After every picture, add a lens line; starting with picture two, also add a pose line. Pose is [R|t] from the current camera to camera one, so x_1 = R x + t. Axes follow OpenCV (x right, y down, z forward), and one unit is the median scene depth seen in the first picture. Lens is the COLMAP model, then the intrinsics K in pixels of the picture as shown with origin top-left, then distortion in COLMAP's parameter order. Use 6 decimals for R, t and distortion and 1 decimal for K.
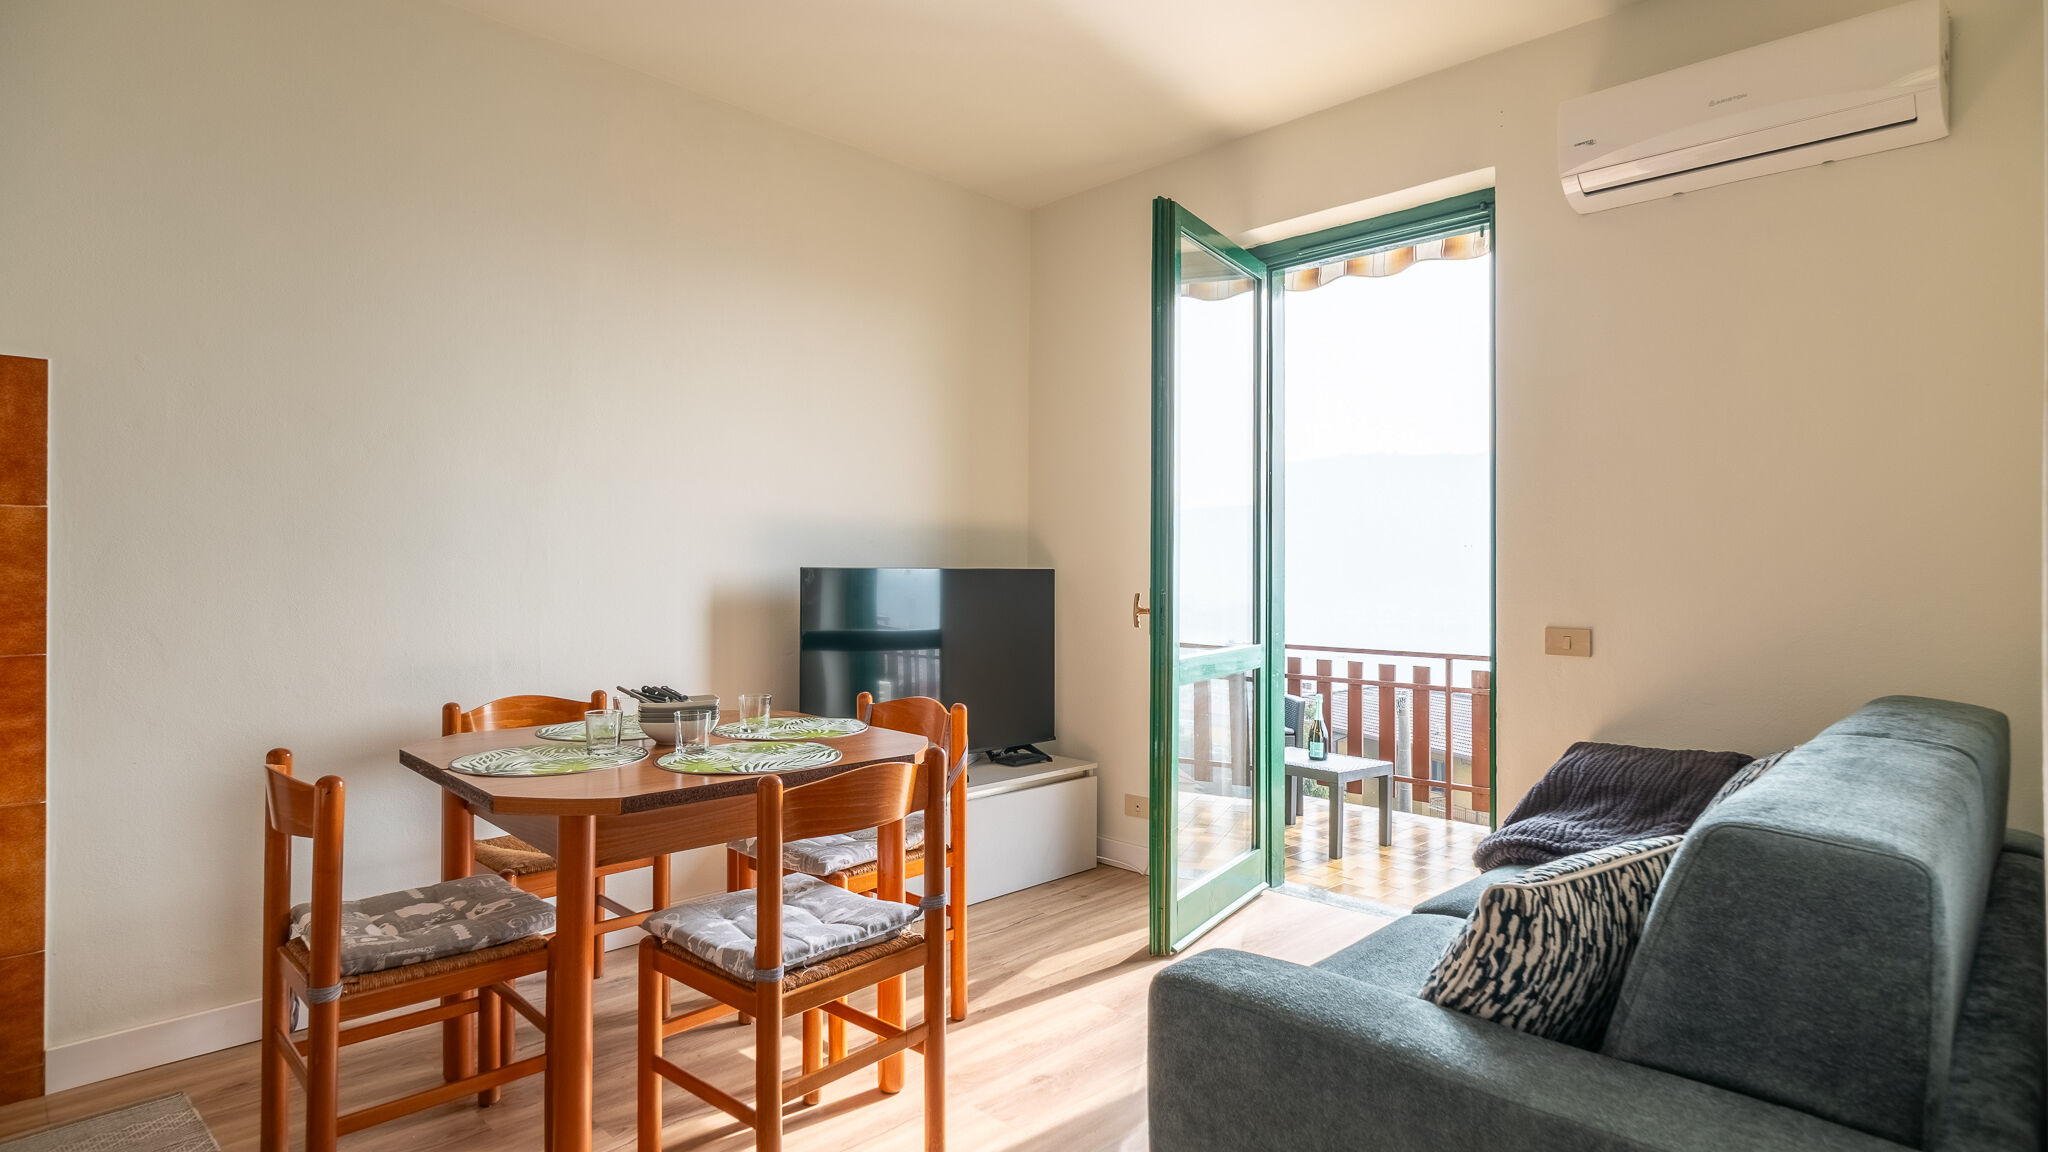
lens RADIAL K [[1101.9, 0, 1023.9], [0, 1101.9, 565.7], [0, 0, 1]] dist [0.003370, 0.000604]
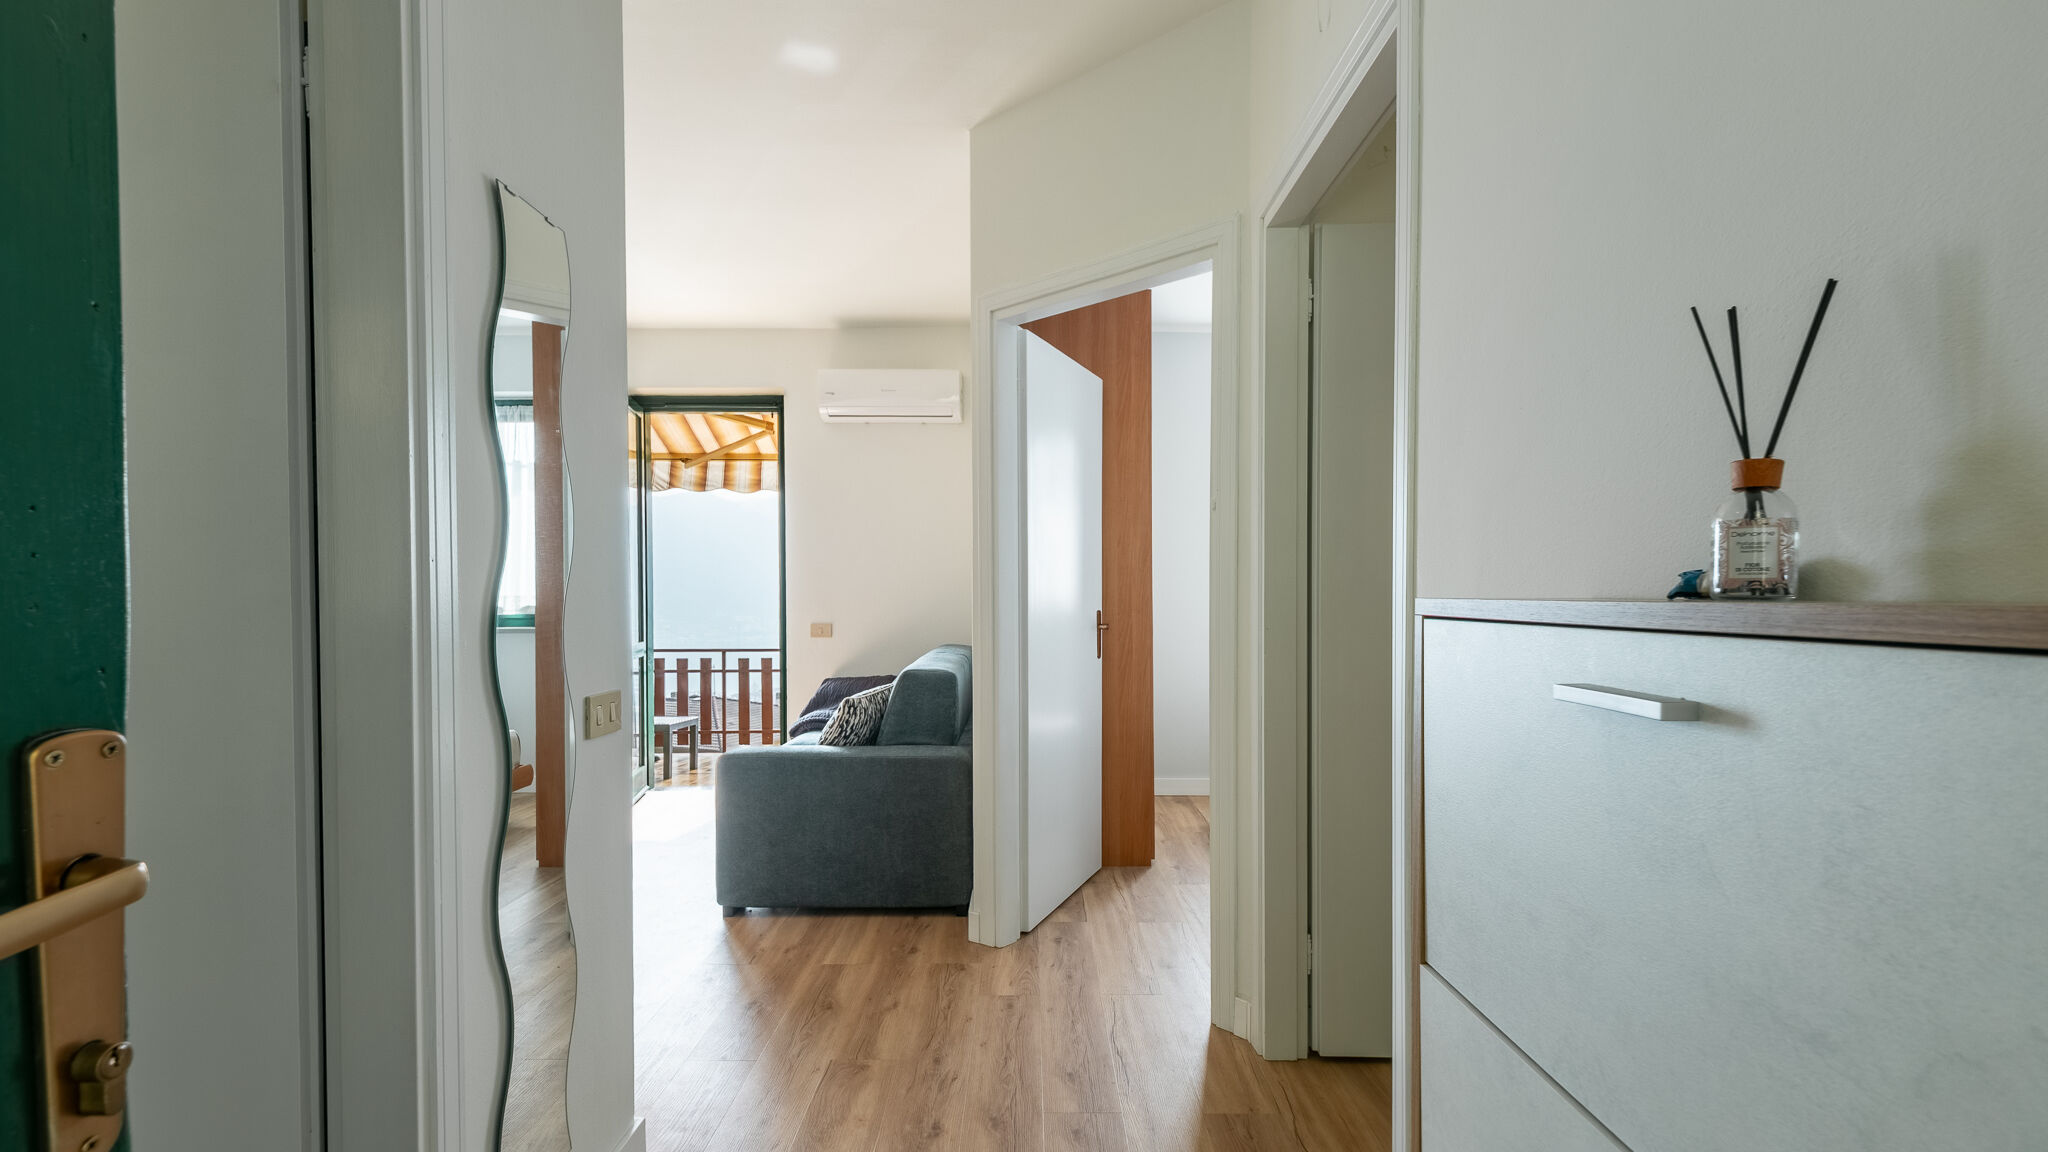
lens RADIAL K [[884.6, 0, 1023.7], [0, 884.6, 589.2], [0, 0, 1]] dist [0.021562, 0.000035]
pose [[0.725395, -0.000047, 0.688332, -0.402424], [0.001983, 0.999996, -0.002022, -0.004572], [-0.688329, 0.002832, 0.725393, -0.499742]]
